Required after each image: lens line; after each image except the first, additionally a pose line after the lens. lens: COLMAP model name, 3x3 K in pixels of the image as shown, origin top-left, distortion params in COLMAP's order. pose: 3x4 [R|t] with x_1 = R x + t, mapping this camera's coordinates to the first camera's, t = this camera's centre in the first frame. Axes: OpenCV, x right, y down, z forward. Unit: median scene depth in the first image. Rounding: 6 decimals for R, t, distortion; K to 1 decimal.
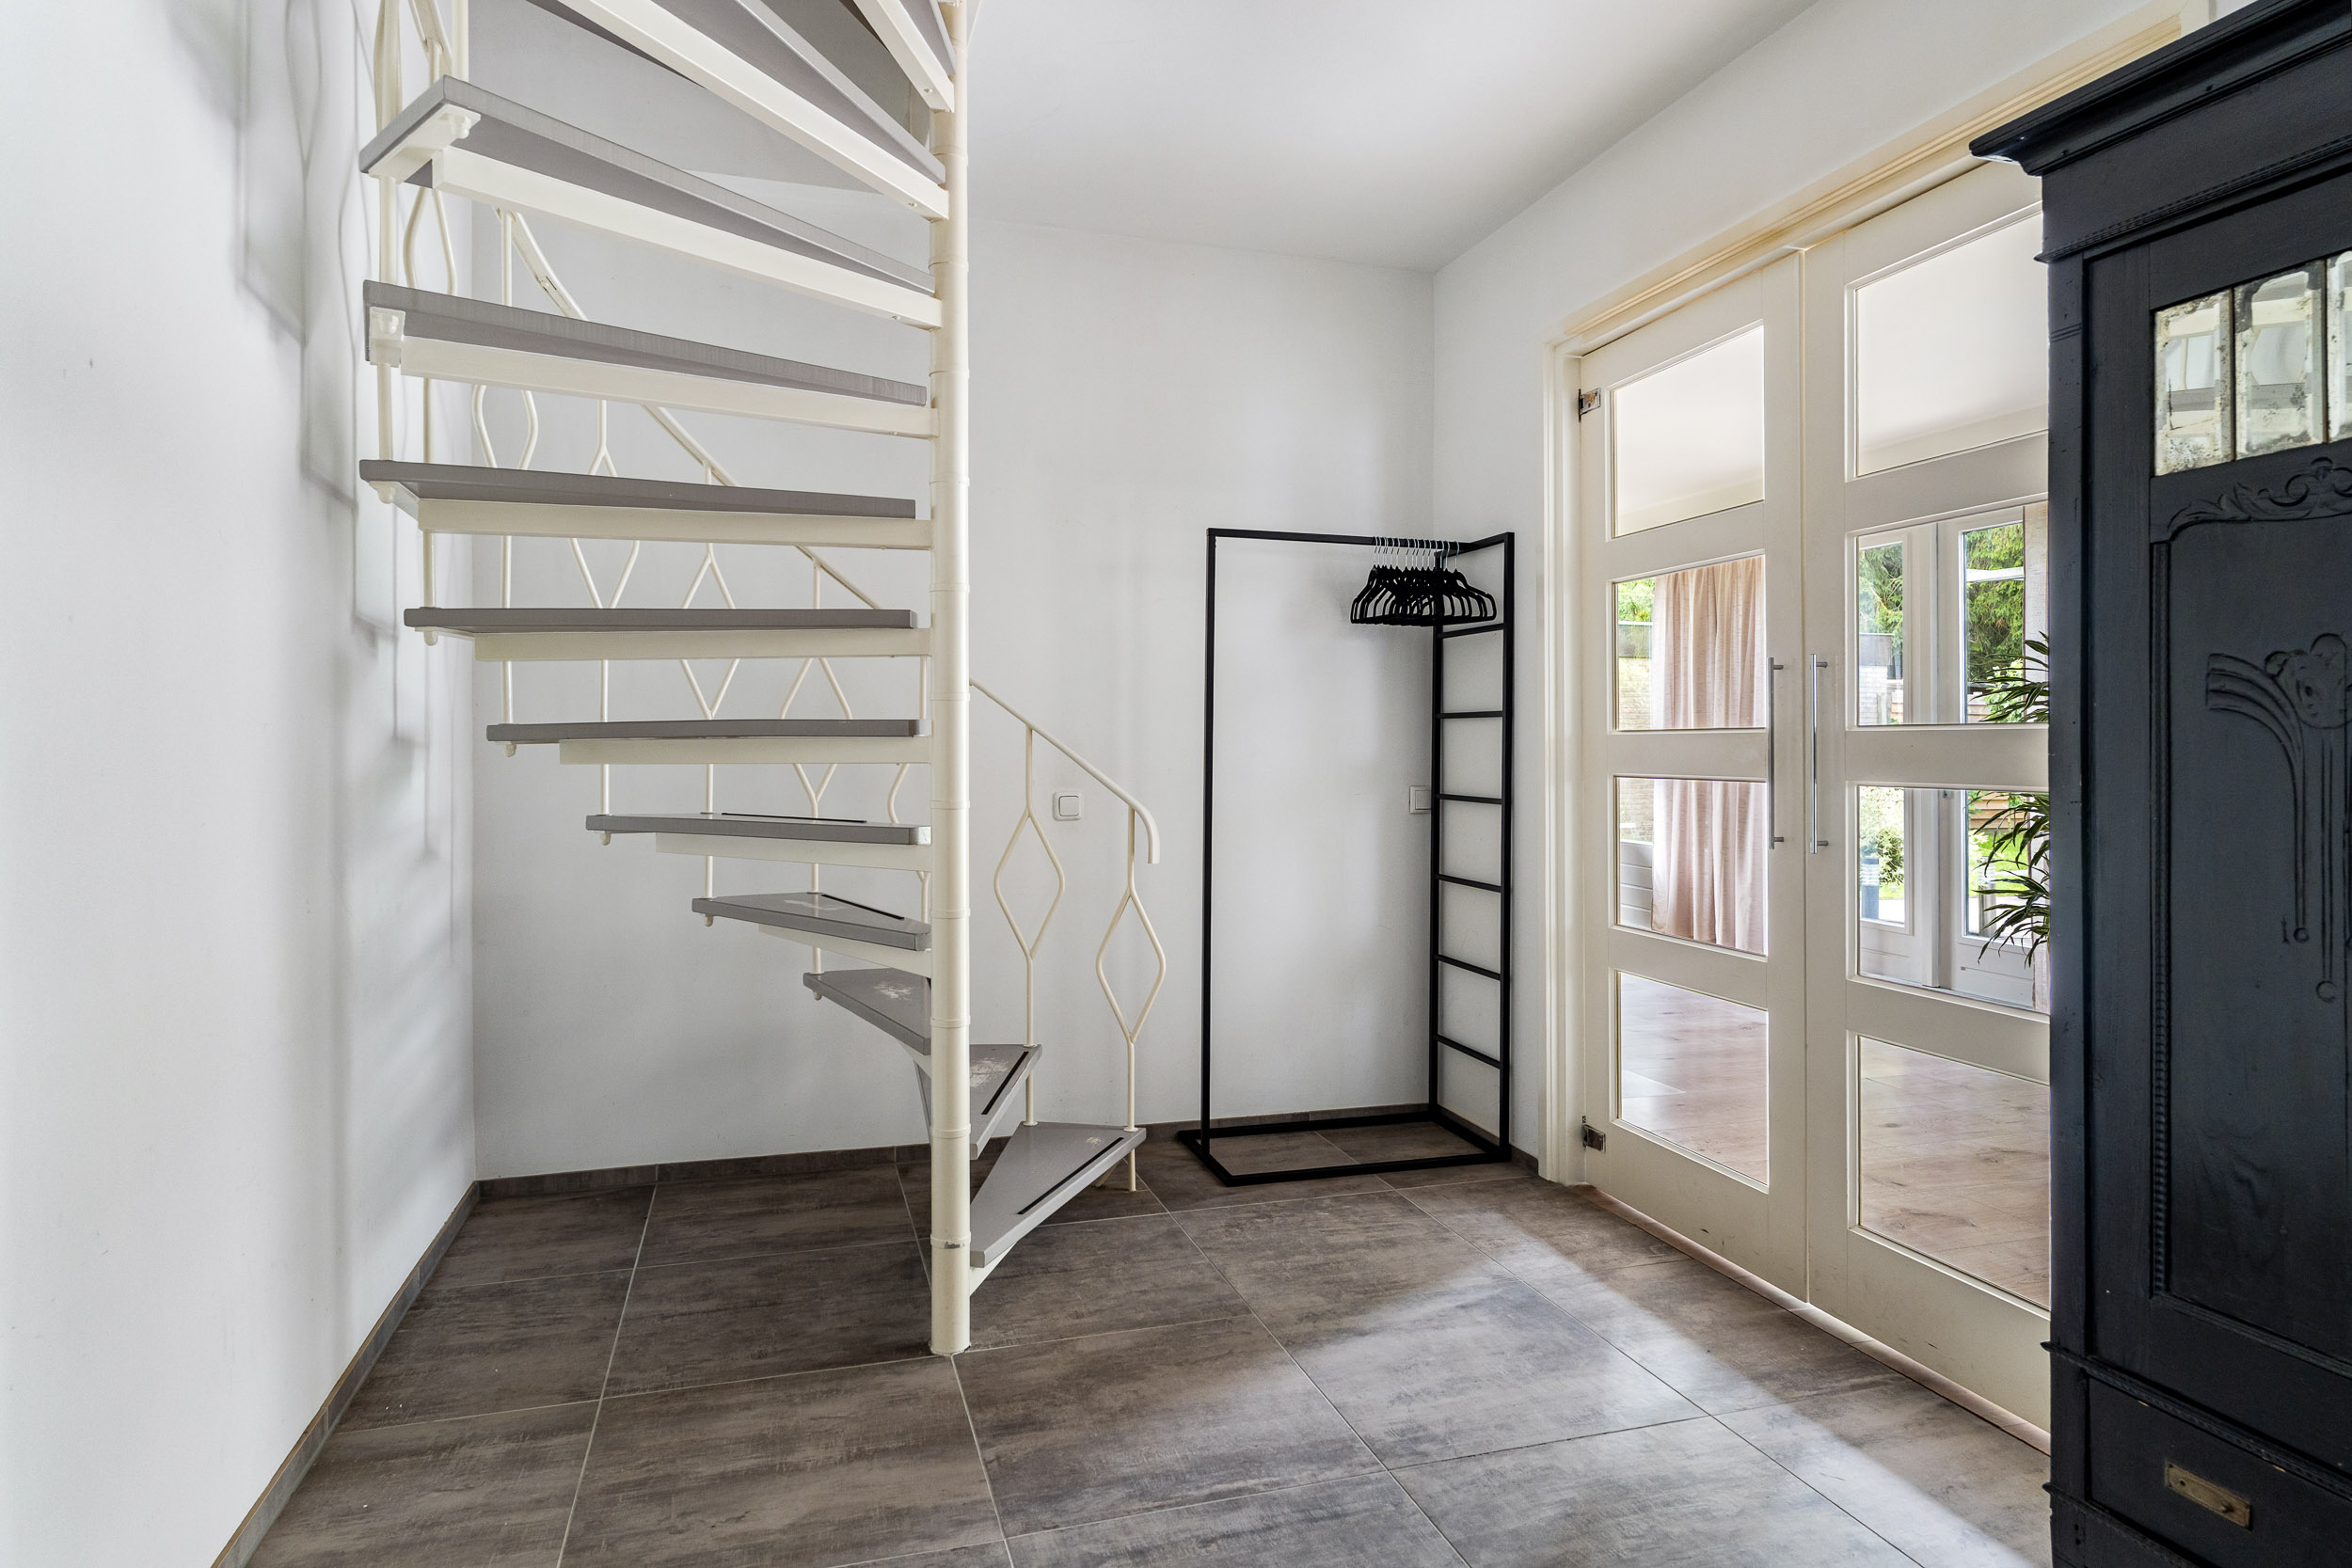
lens RADIAL K [[1339.4, 0, 1185.7], [0, 1339.4, 770.0], [0, 0, 1]] dist [-0.004349, 0.004084]
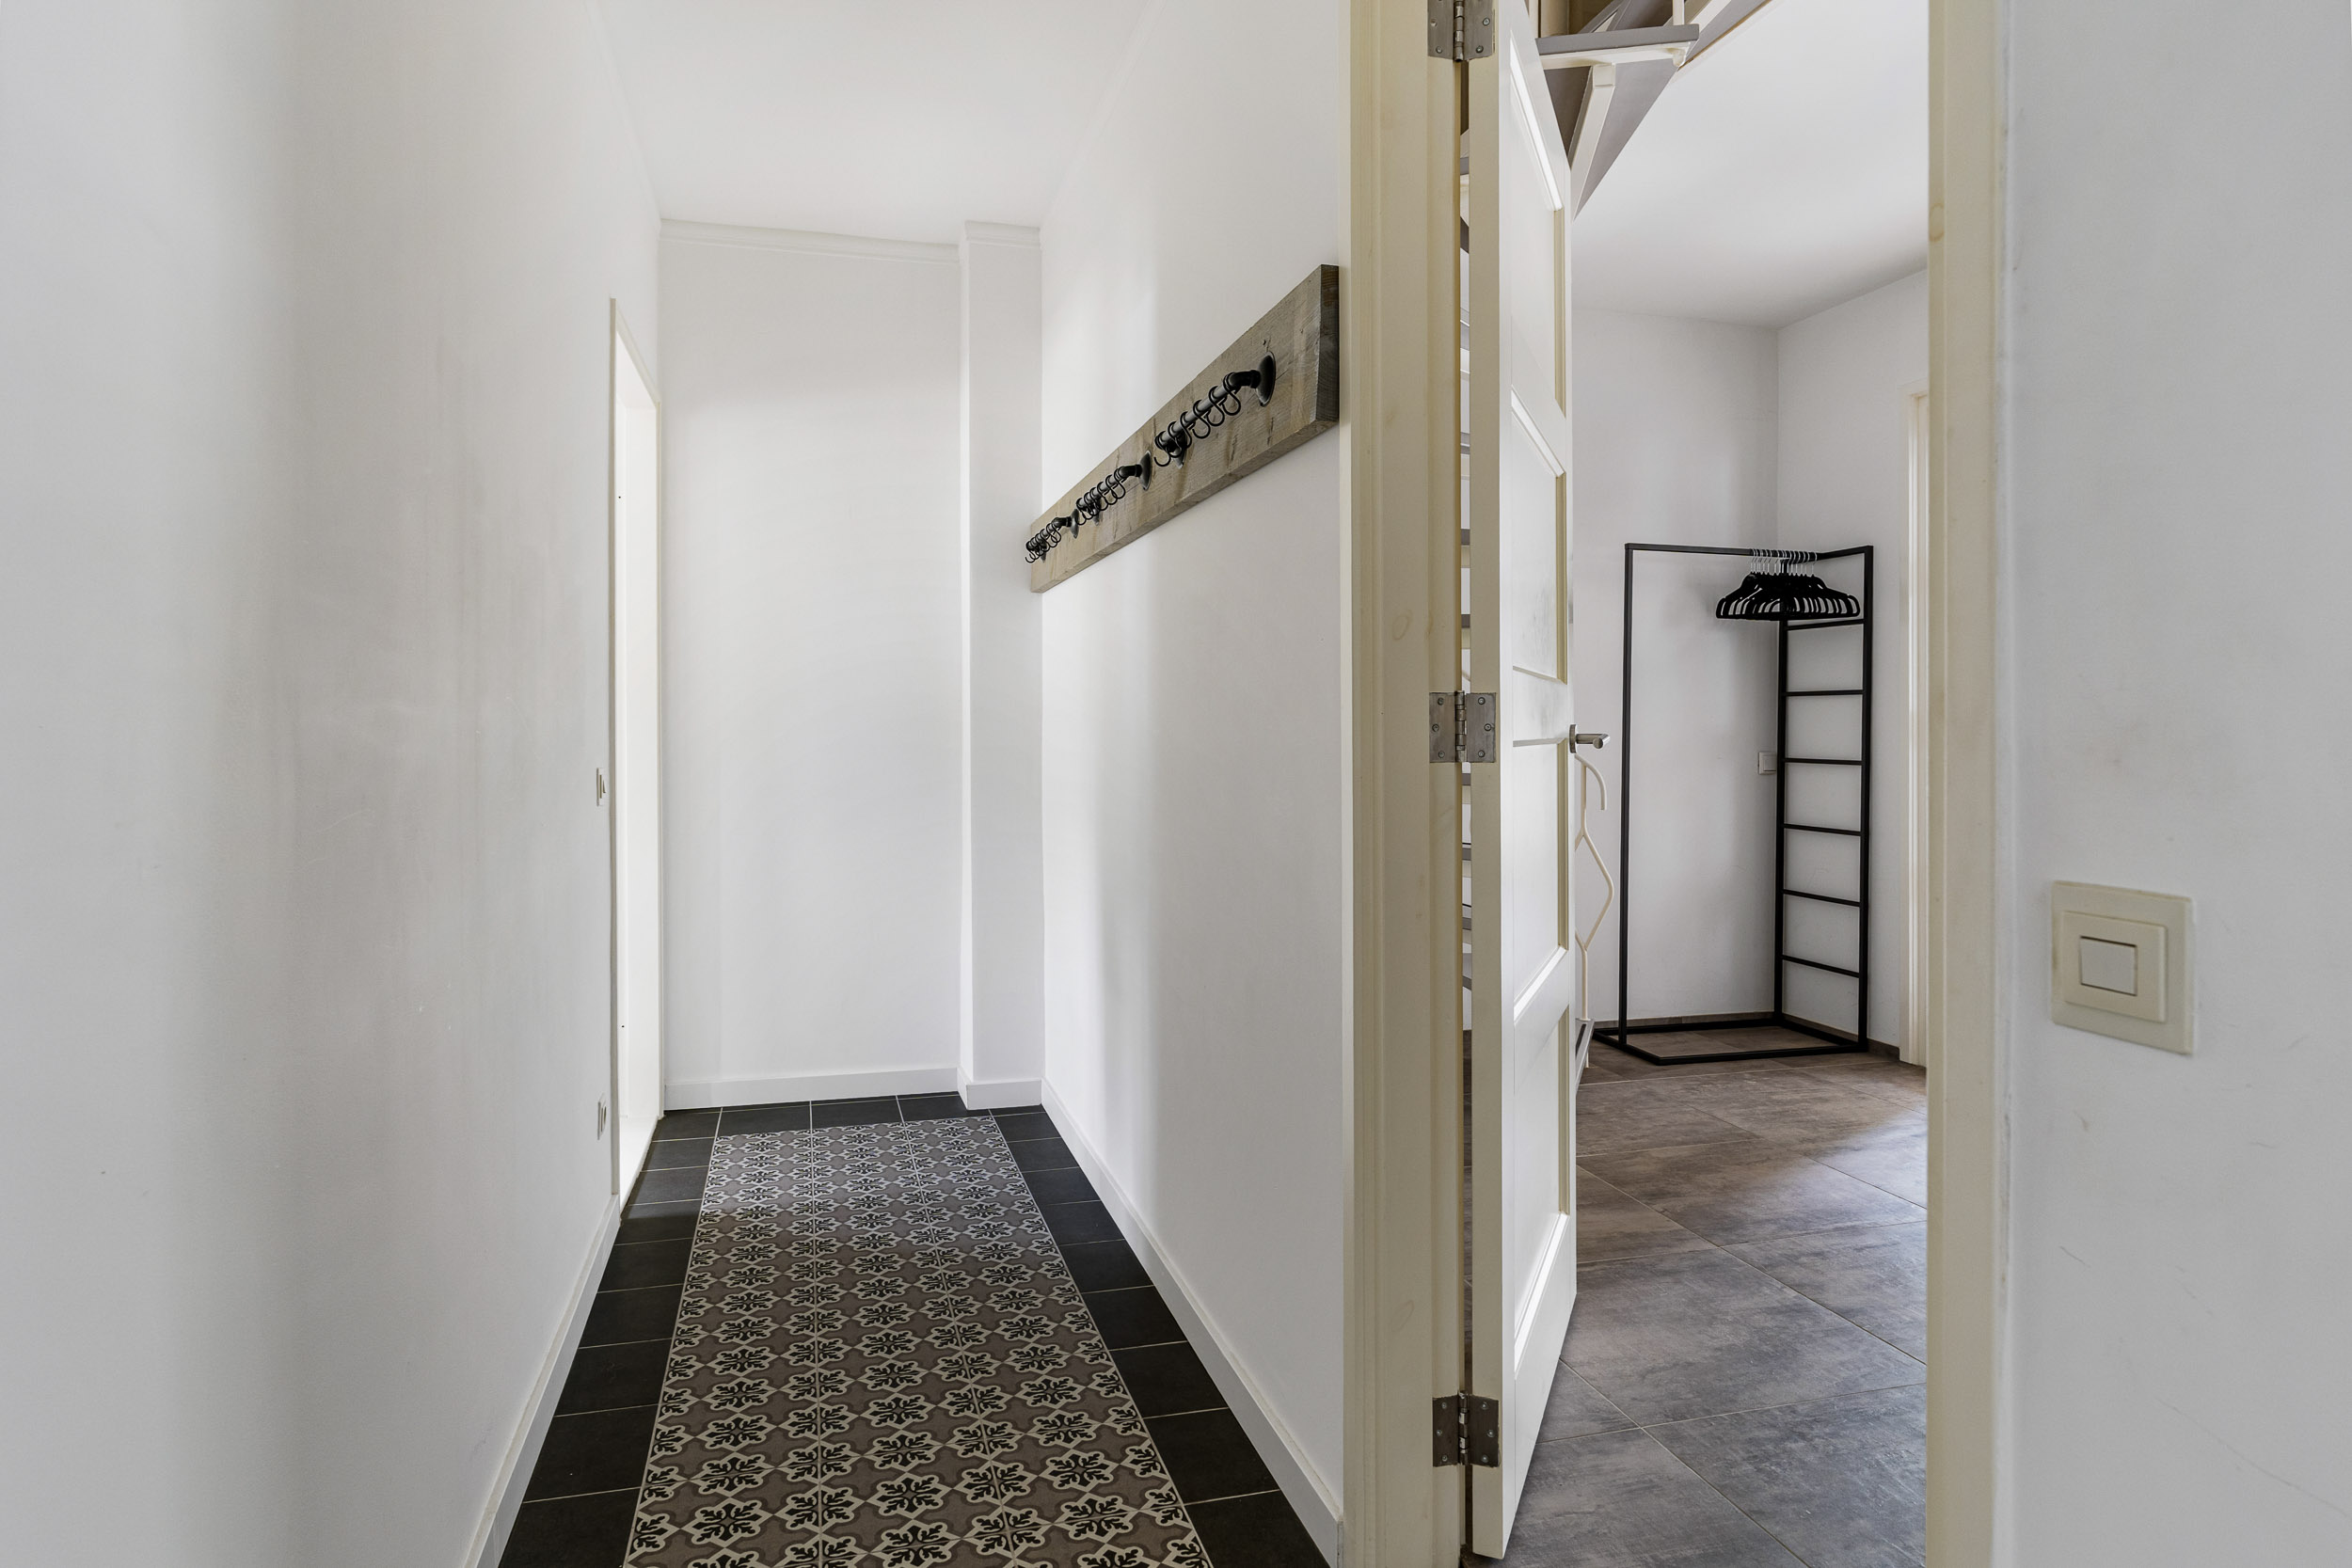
lens RADIAL K [[1339.4, 0, 1167.0], [0, 1339.4, 774.4], [0, 0, 1]] dist [-0.004349, 0.004084]
pose [[0.999496, -0.000881, -0.031724, -0.358782], [0.001352, 0.999889, 0.014832, 0.014724], [0.031708, -0.014867, 0.999387, -0.253001]]
